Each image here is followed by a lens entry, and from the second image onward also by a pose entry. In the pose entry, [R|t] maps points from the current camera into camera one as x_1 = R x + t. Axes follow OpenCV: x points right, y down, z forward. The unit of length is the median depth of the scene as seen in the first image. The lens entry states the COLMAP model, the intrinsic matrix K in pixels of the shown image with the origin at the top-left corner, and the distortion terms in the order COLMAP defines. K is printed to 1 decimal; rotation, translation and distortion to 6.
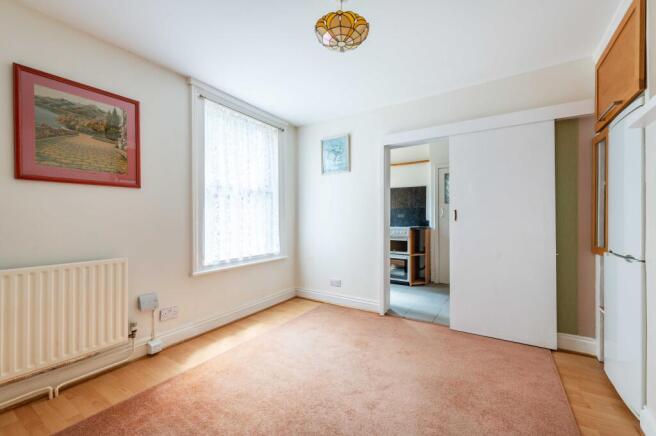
lens RADIAL K [[272.6, 0, 322.1], [0, 272.6, 218.5], [0, 0, 1]] dist [0.000552, 0.000018]
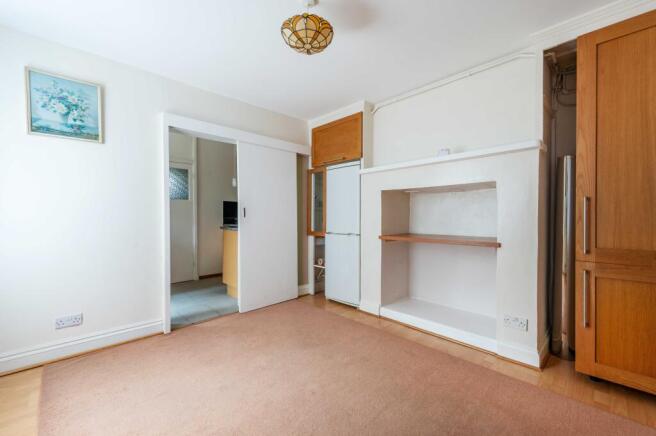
lens RADIAL K [[272.6, 0, 322.1], [0, 272.6, 218.5], [0, 0, 1]] dist [0.000552, 0.000018]
pose [[0.212768, -0.007919, 0.977071, -0.674288], [-0.003320, 0.999956, 0.008827, 0.004615], [-0.977097, -0.005122, 0.212732, 0.529016]]
